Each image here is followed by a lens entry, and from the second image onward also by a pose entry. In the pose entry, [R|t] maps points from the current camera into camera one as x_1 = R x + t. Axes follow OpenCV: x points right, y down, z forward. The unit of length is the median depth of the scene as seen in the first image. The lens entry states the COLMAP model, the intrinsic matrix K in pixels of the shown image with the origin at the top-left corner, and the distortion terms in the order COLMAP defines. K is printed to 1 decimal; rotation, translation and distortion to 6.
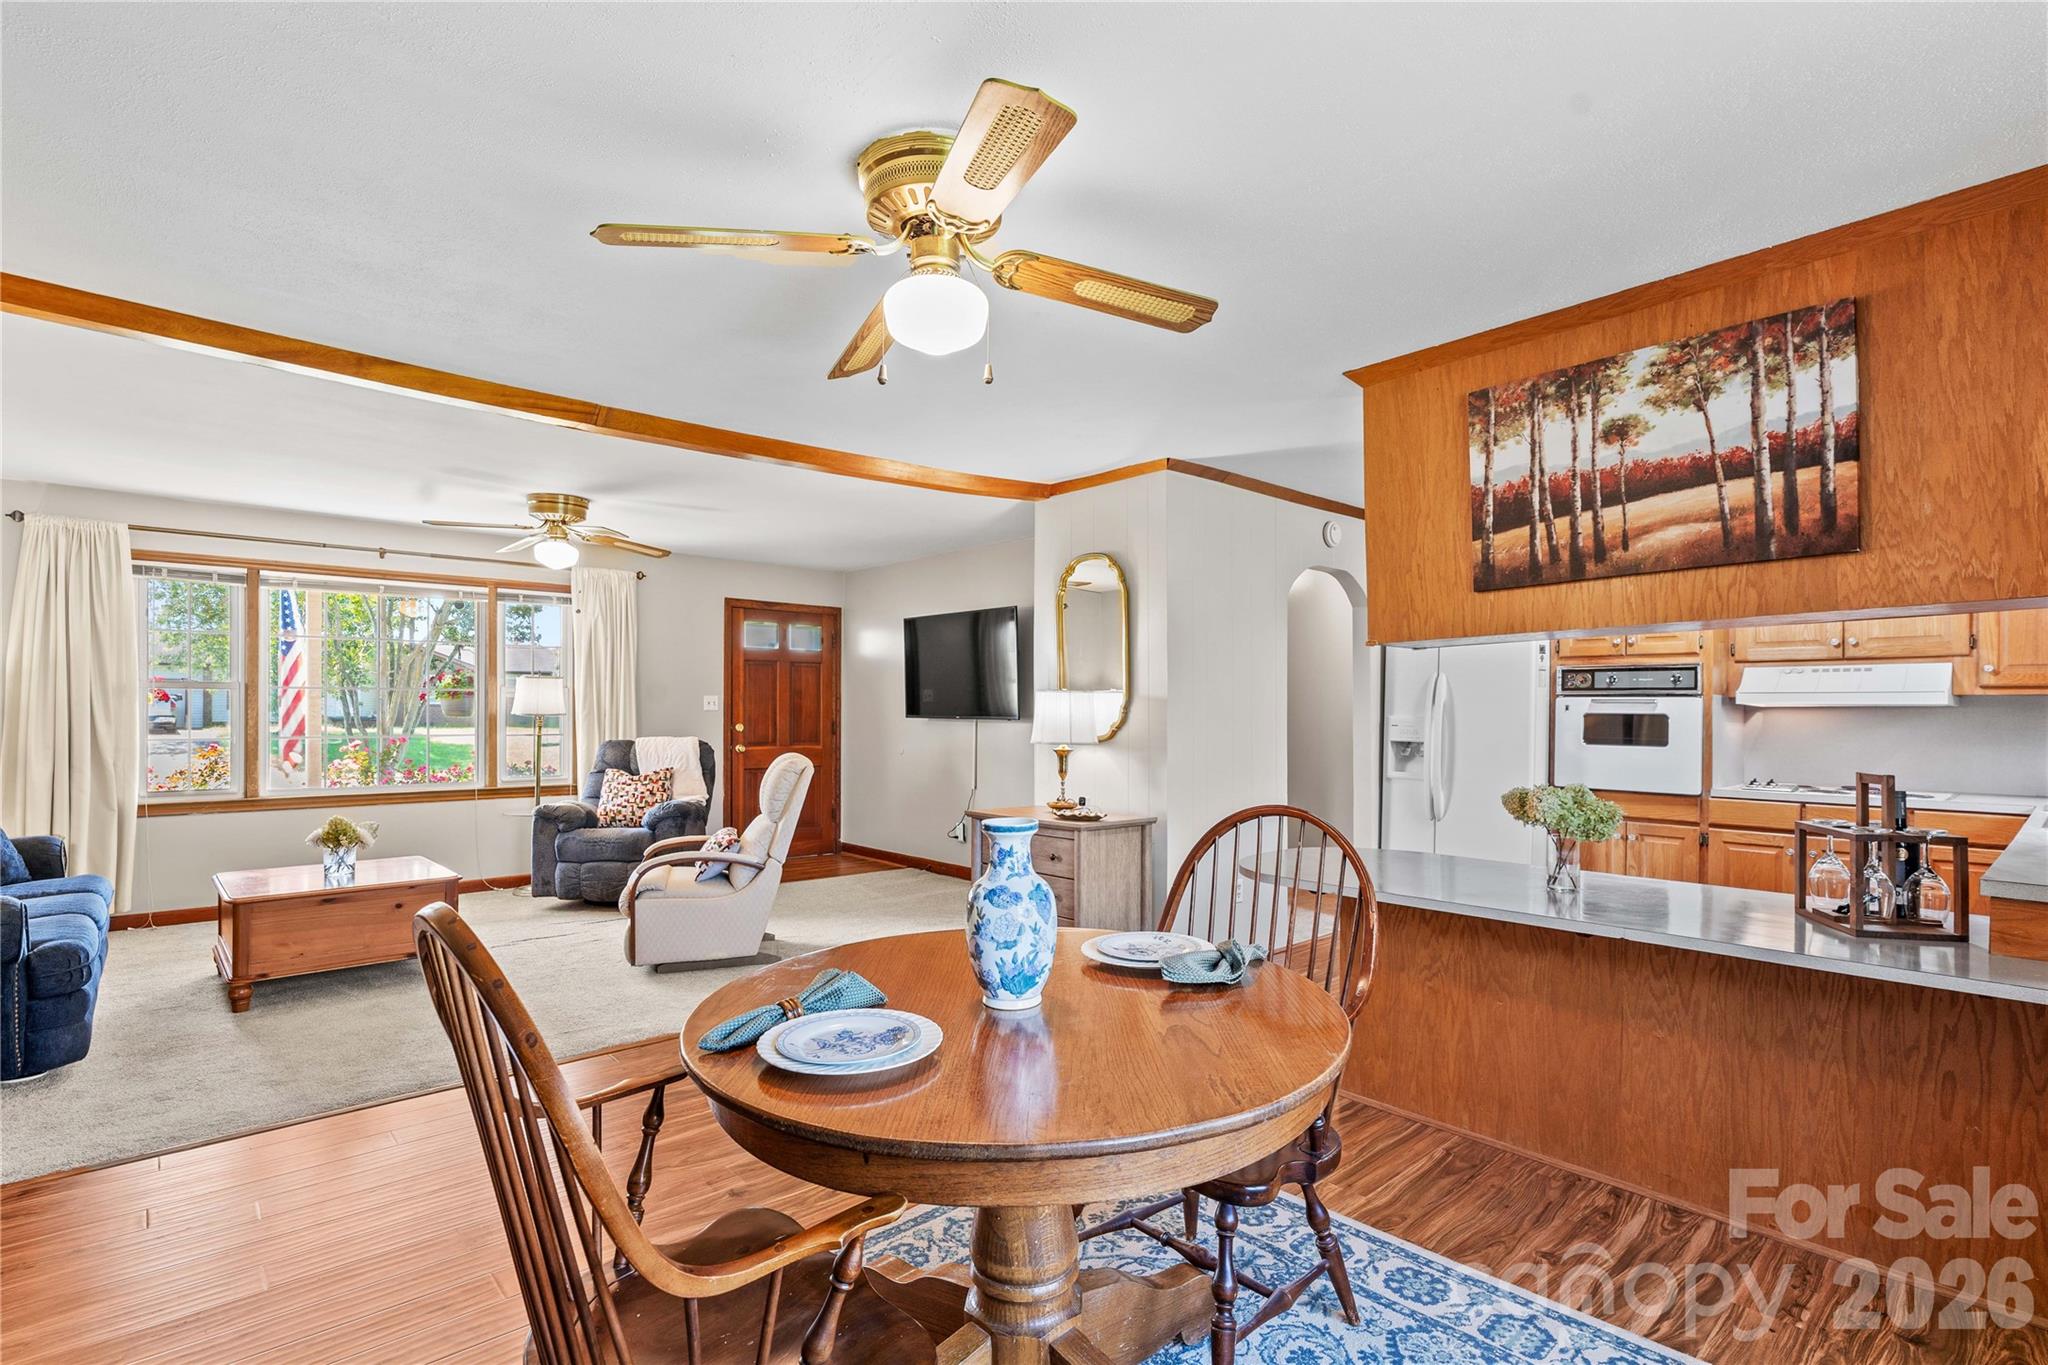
lens RADIAL K [[948.6, 0, 1040.8], [0, 948.6, 705.0], [0, 0, 1]] dist [-0.004926, 0.001969]
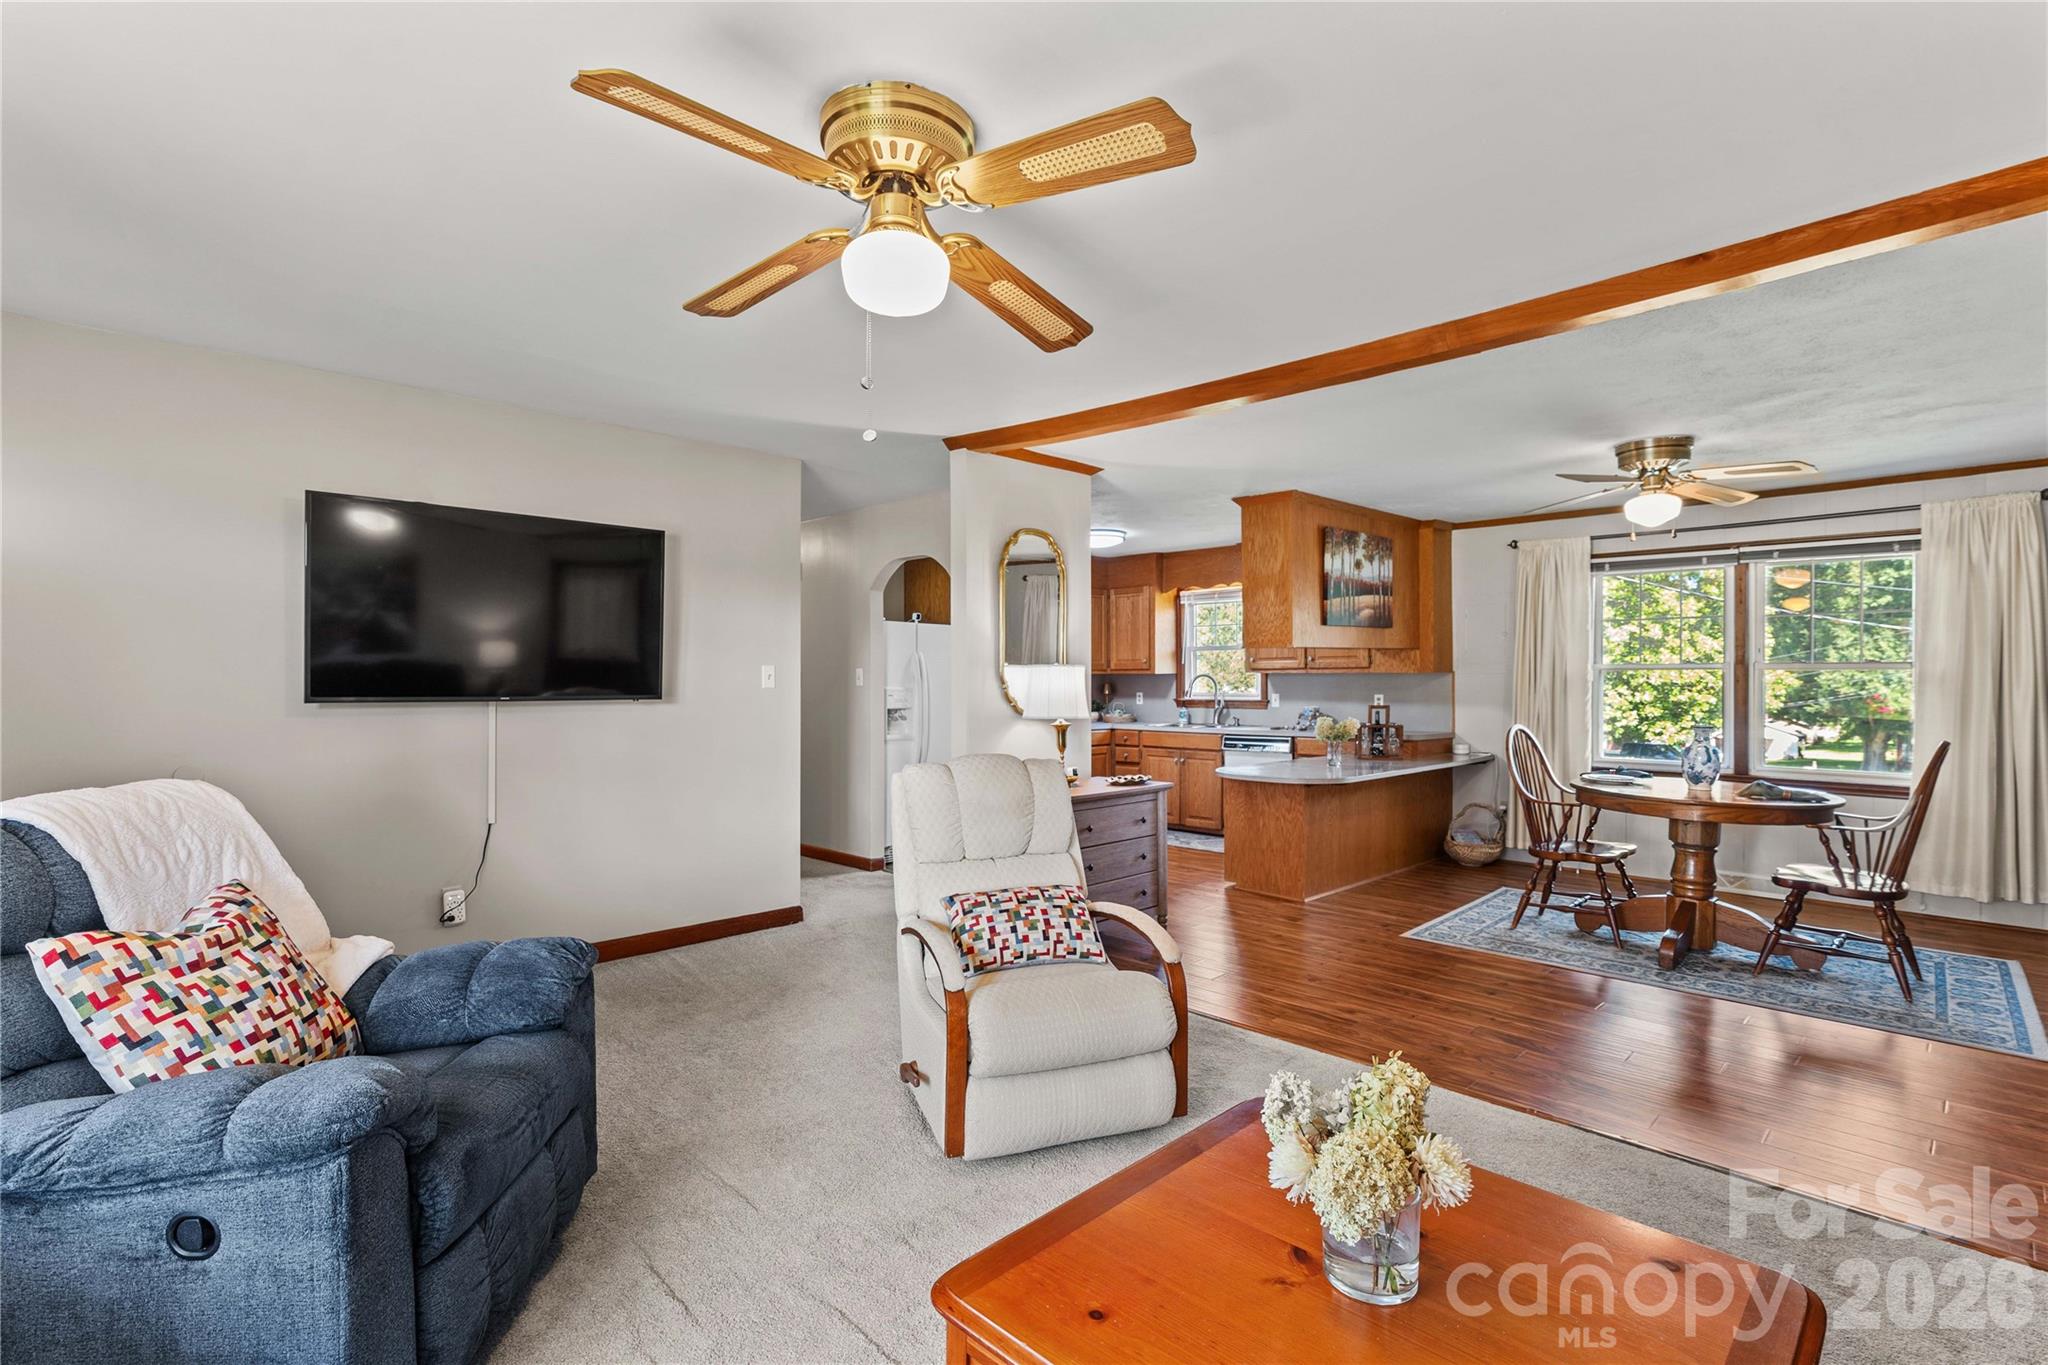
lens RADIAL K [[948.6, 0, 1009.8], [0, 948.6, 682.4], [0, 0, 1]] dist [-0.004926, 0.001969]
pose [[-0.014237, -0.004848, 0.999887, -0.915251], [-0.005780, 0.999972, 0.004766, -0.001223], [-0.999882, -0.005712, -0.014265, 0.997166]]
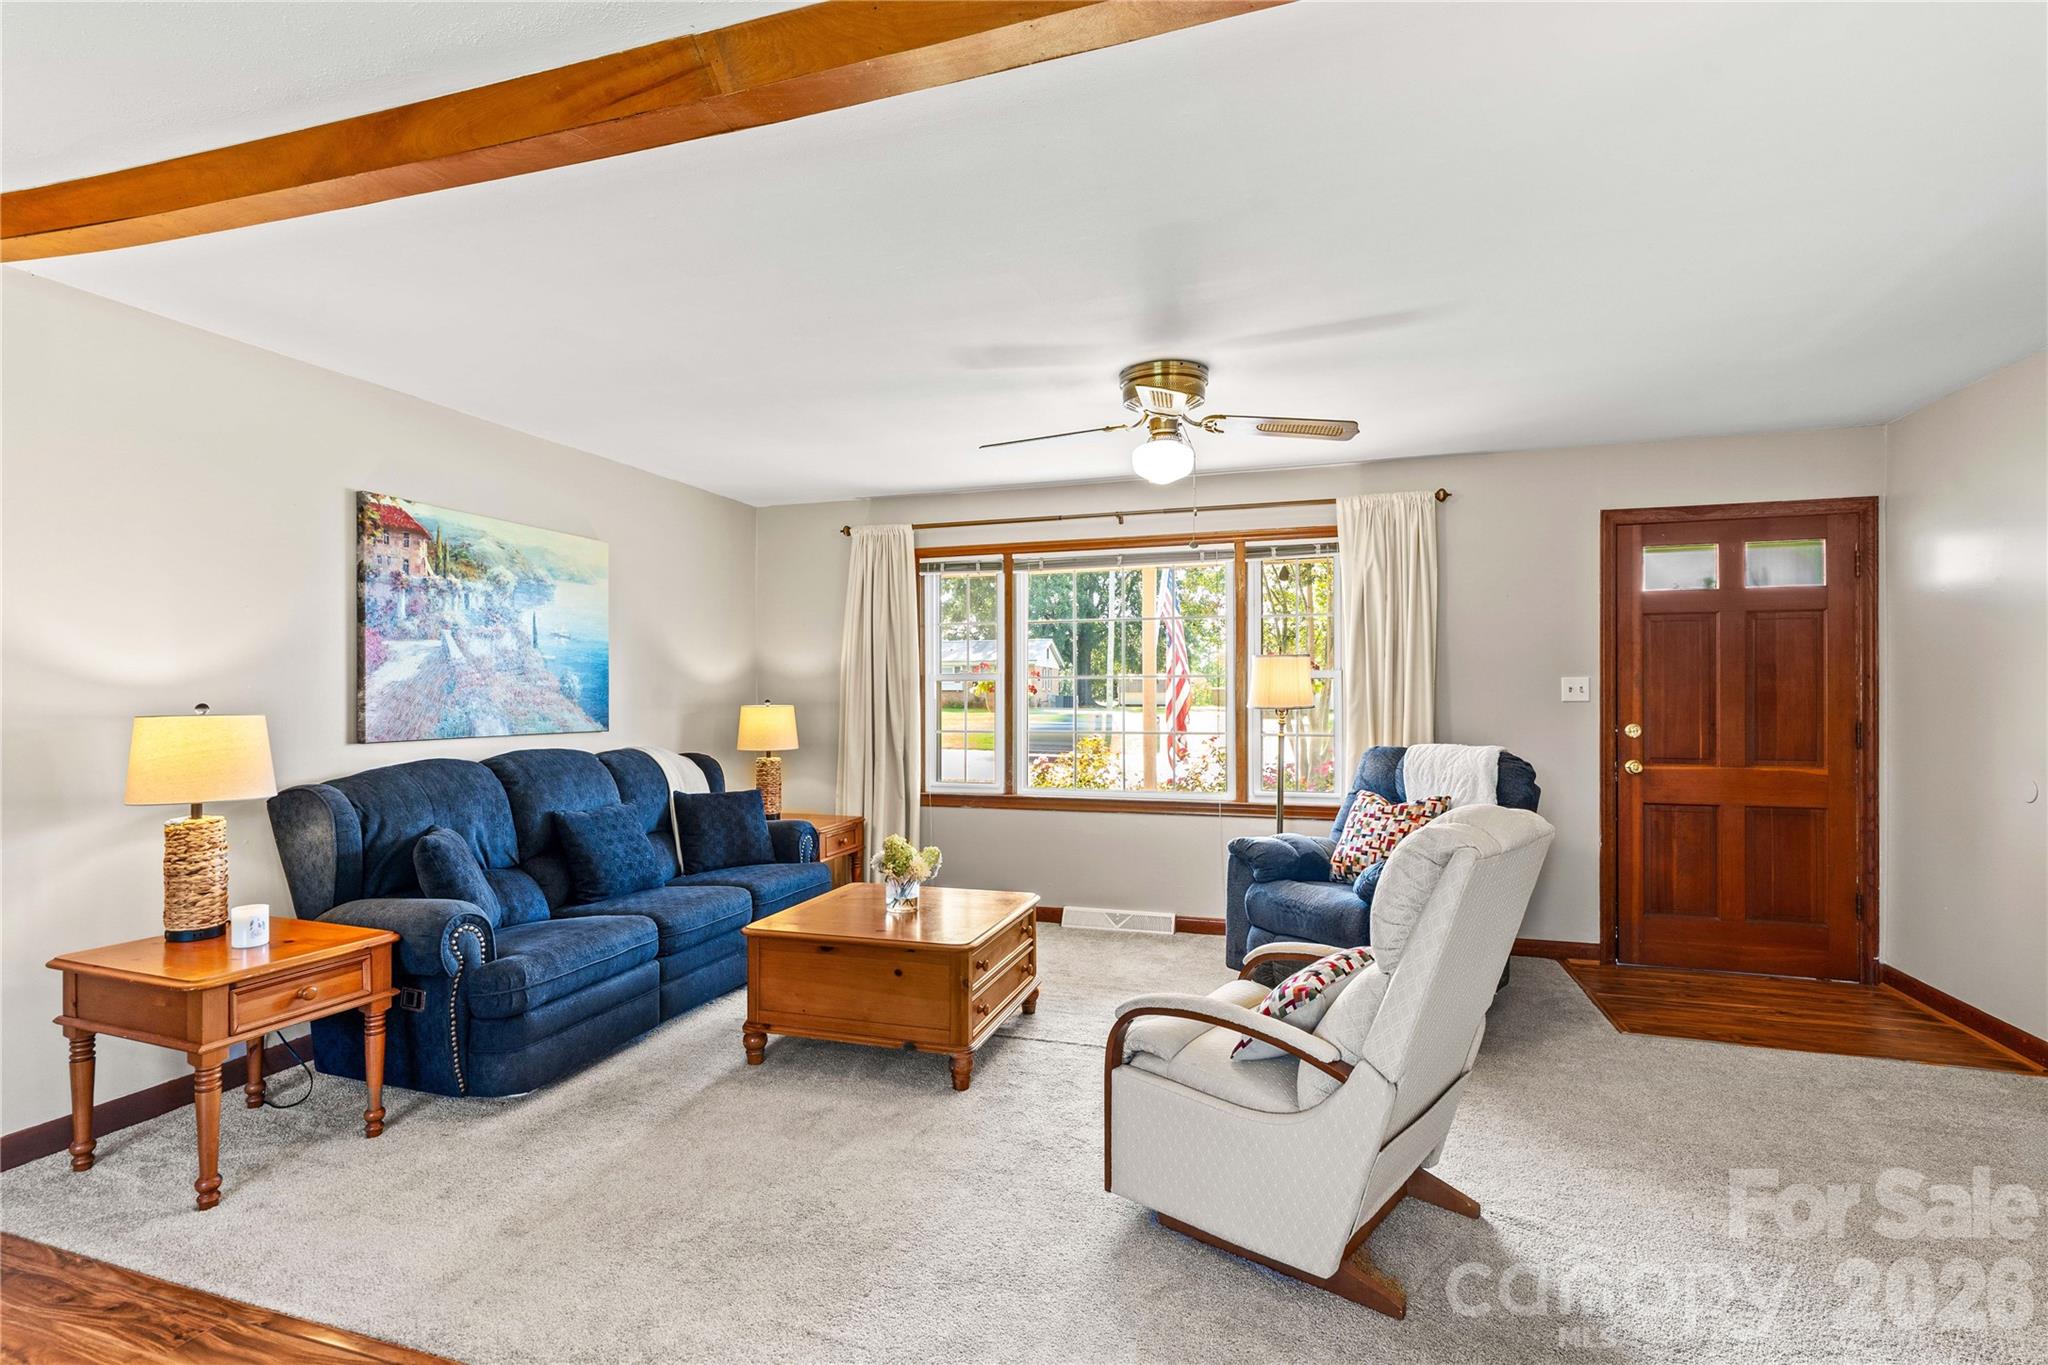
lens RADIAL K [[948.6, 0, 1025.3], [0, 948.6, 692.8], [0, 0, 1]] dist [-0.004926, 0.001969]
pose [[0.488338, -0.008331, -0.872615, 0.007299], [0.007388, 0.999958, -0.005412, 0.001478], [0.872623, -0.003804, 0.488379, 0.631408]]
